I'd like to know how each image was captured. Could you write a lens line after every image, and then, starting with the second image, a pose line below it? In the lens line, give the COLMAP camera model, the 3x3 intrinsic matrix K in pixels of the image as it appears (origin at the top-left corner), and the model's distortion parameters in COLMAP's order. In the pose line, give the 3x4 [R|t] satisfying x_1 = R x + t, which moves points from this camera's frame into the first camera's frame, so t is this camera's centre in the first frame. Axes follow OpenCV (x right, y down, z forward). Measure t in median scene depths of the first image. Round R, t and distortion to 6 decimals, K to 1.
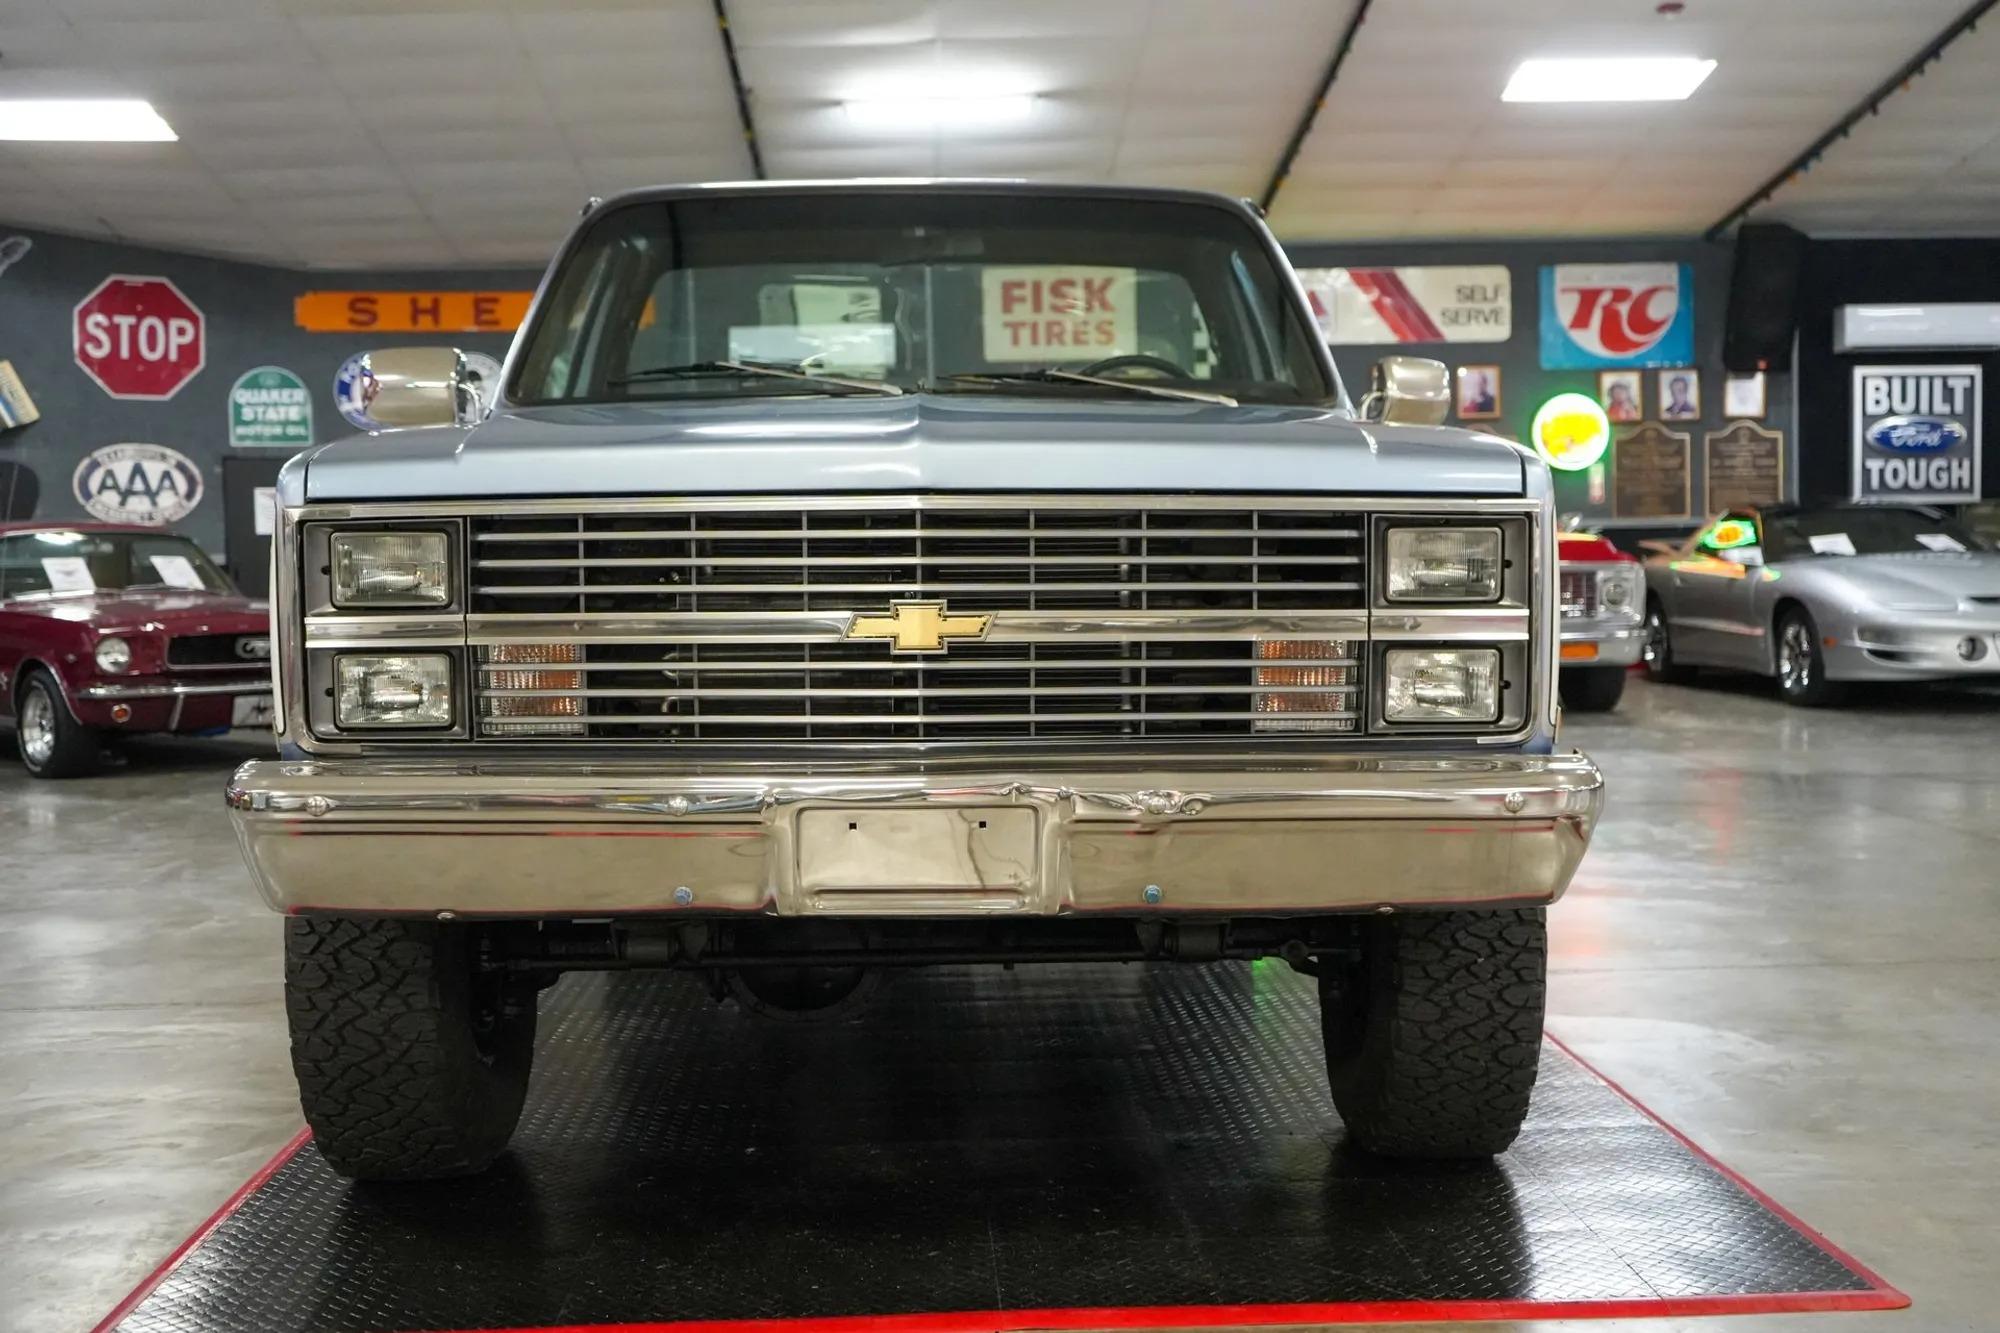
lens RADIAL K [[2241.7, 0, 981.7], [0, 2241.7, 663.6], [0, 0, 1]] dist [-0.001023, 0.004041]
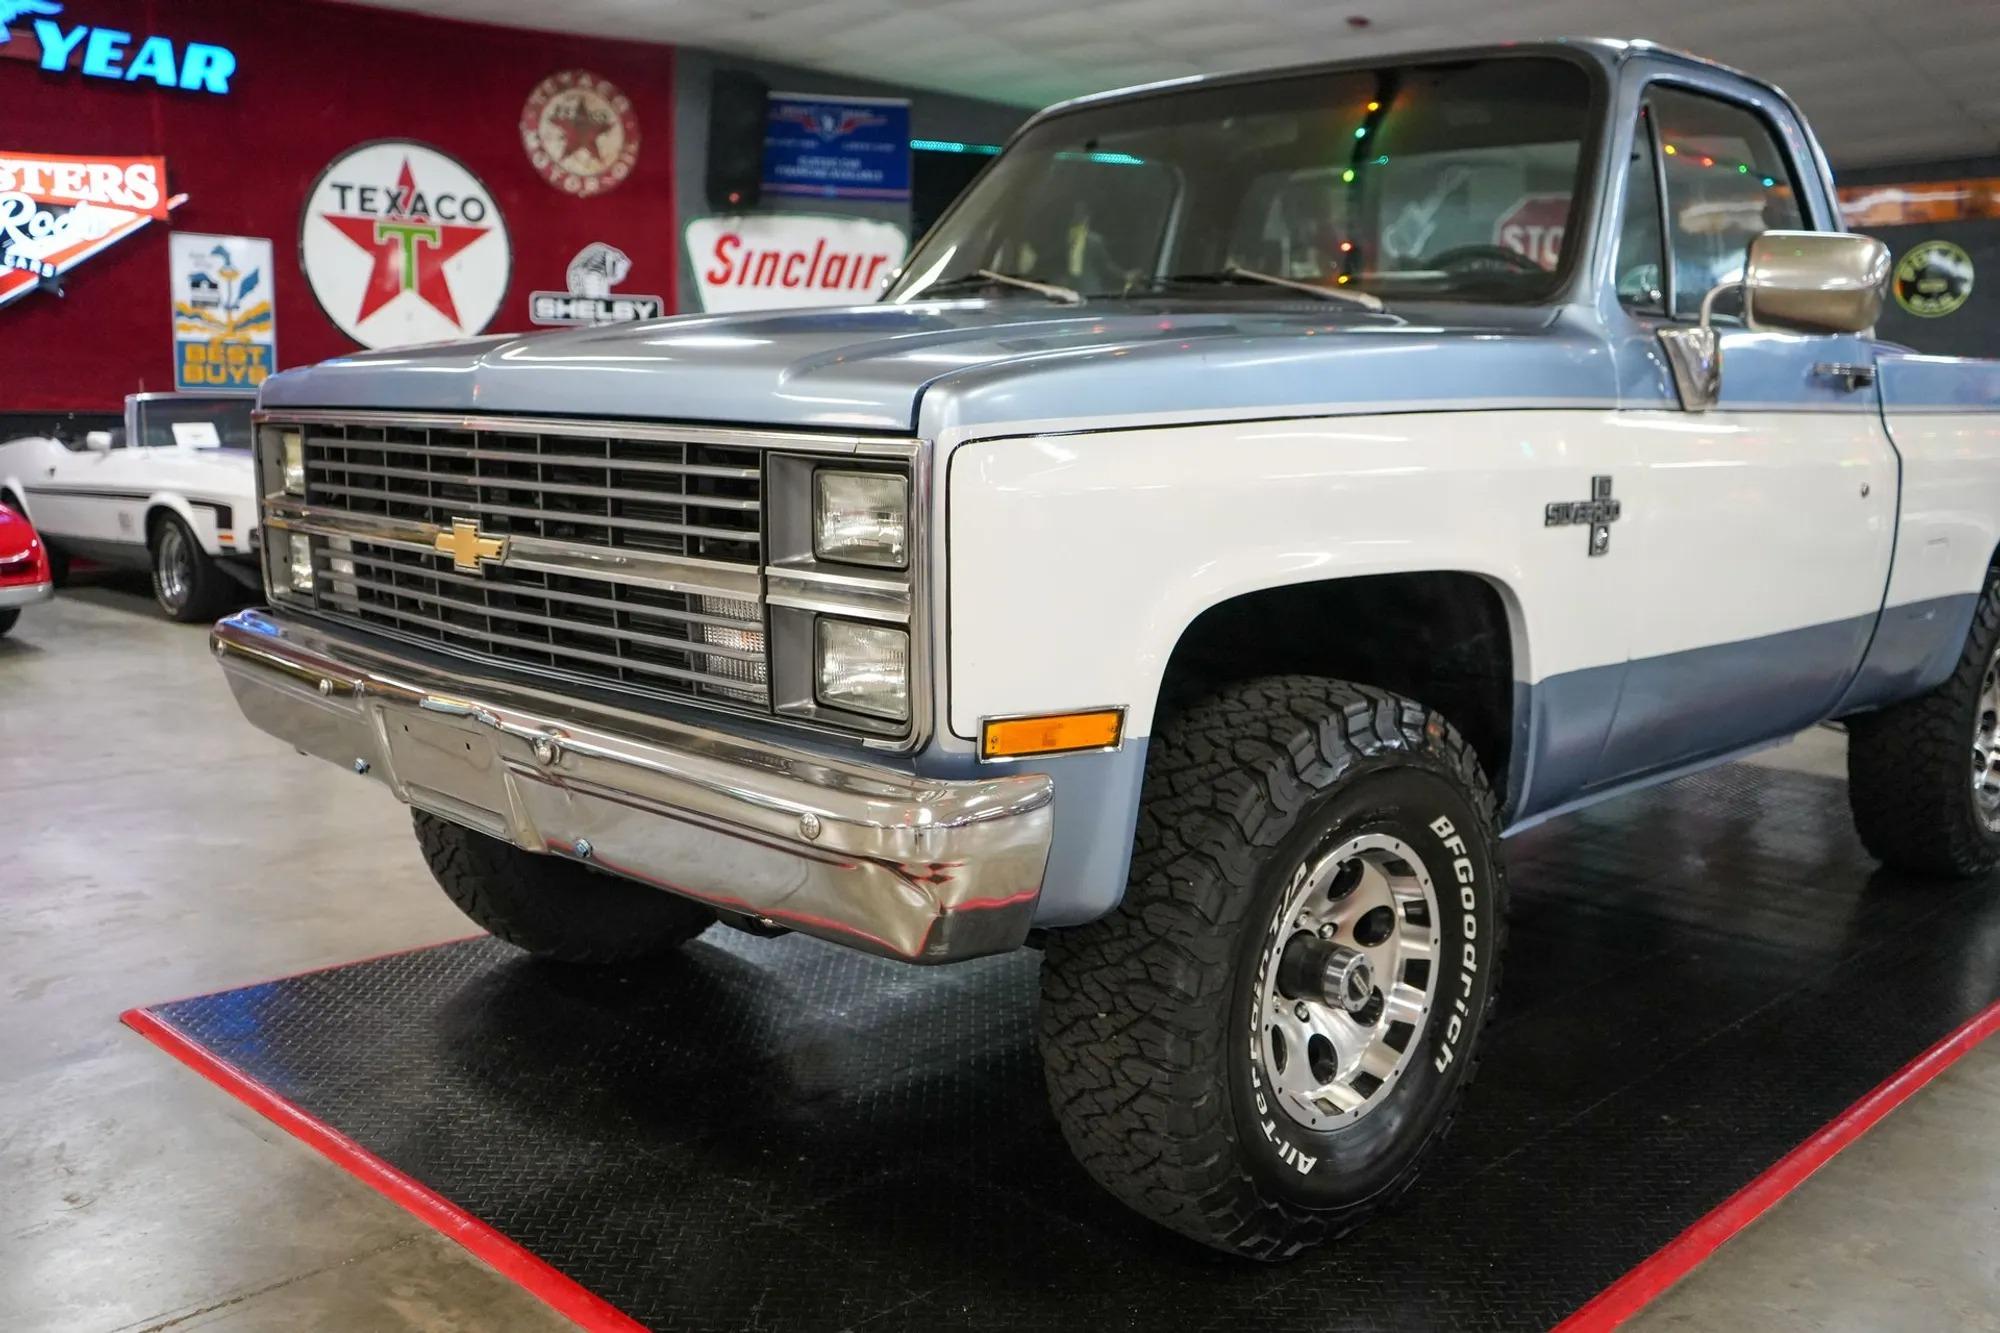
lens RADIAL K [[1782.2, 0, 991.9], [0, 1782.2, 668.4], [0, 0, 1]] dist [-0.016704, 0.009034]
pose [[0.686590, 0.128302, -0.715634, 0.158635], [-0.062384, 0.991072, 0.117831, -0.015629], [0.724363, -0.036258, 0.688465, 0.135175]]
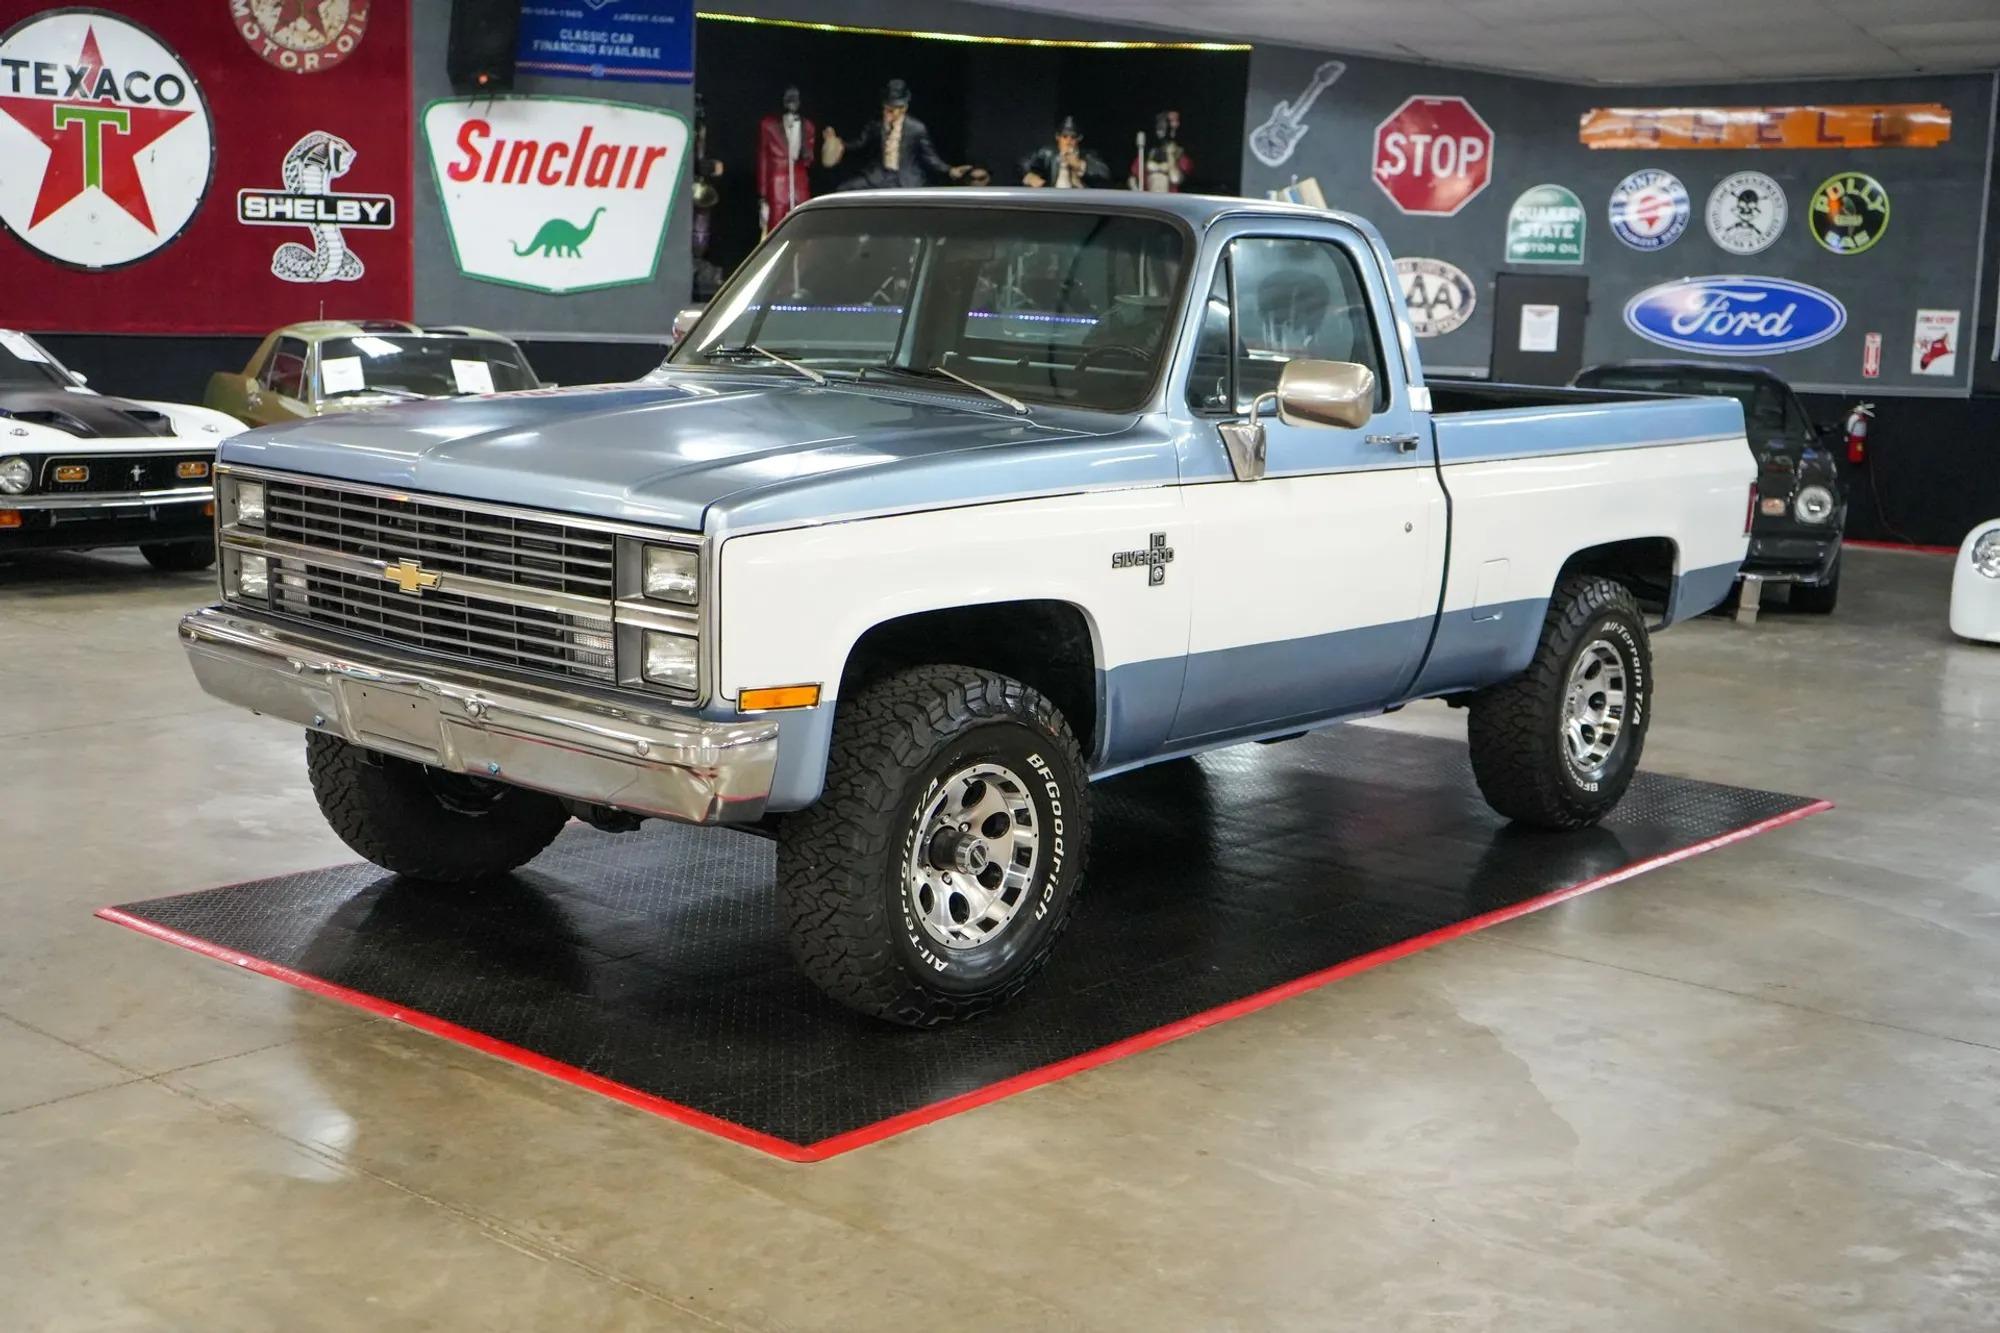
lens RADIAL K [[2478.4, 0, 1006.2], [0, 2478.4, 670.9], [0, 0, 1]] dist [-0.007633, 0.013196]
pose [[0.742016, 0.144167, -0.654697, 0.315092], [-0.080161, 0.988676, 0.126858, -0.045126], [0.665572, -0.041650, 0.745171, -0.004575]]
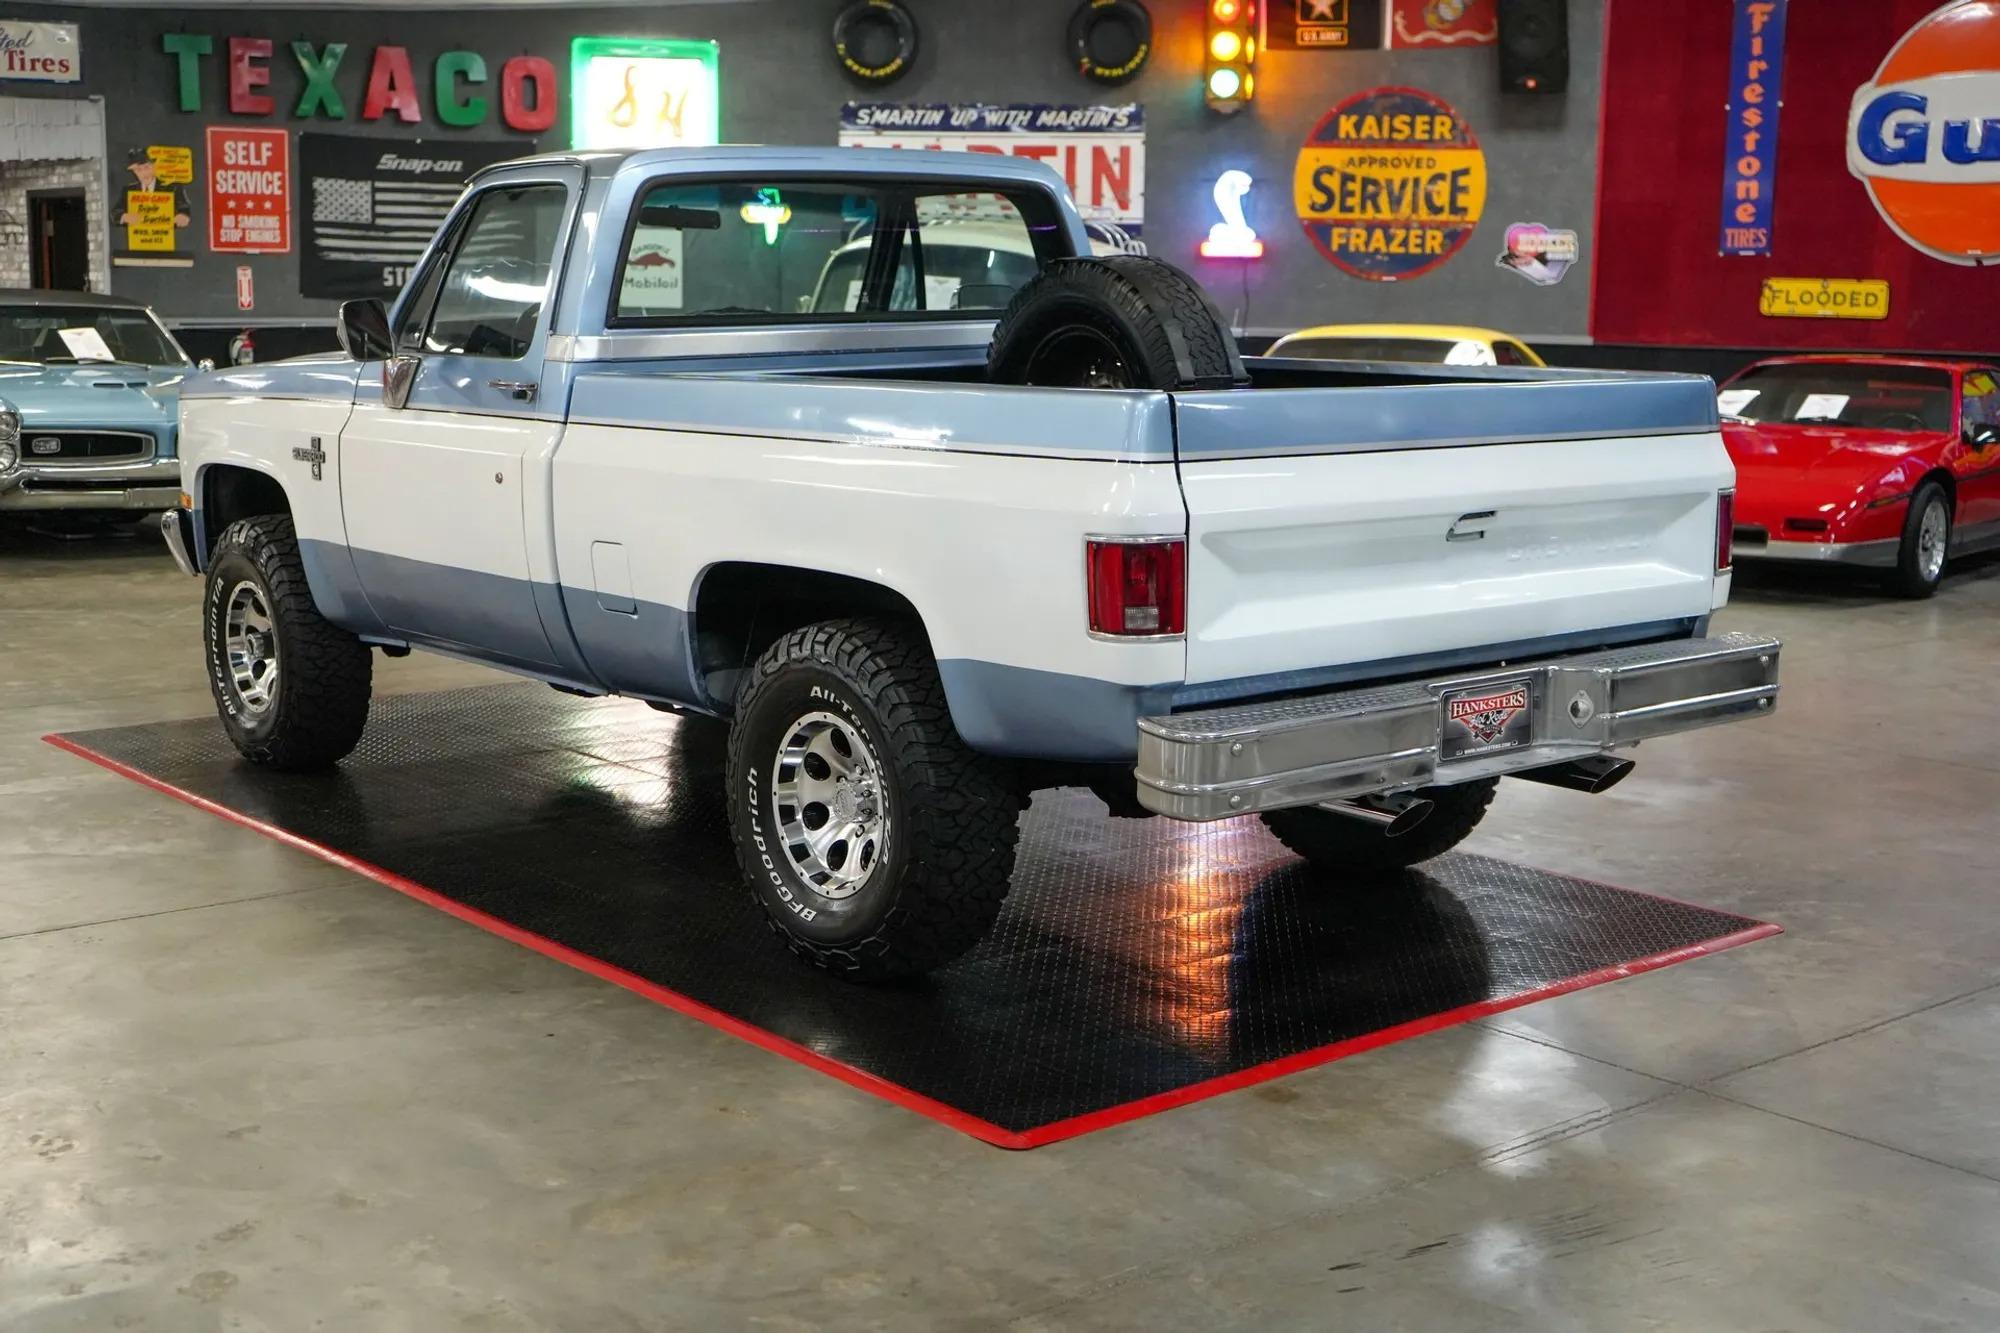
lens RADIAL K [[2487.3, 0, 1000.0], [0, 2487.3, 666.5], [0, 0, 1]] dist [-0.003959, 0.006553]
pose [[-0.780009, 0.104980, -0.616900, 0.271541], [-0.030101, 0.978392, 0.204557, -0.079953], [0.625044, 0.178125, -0.759994, 0.799197]]
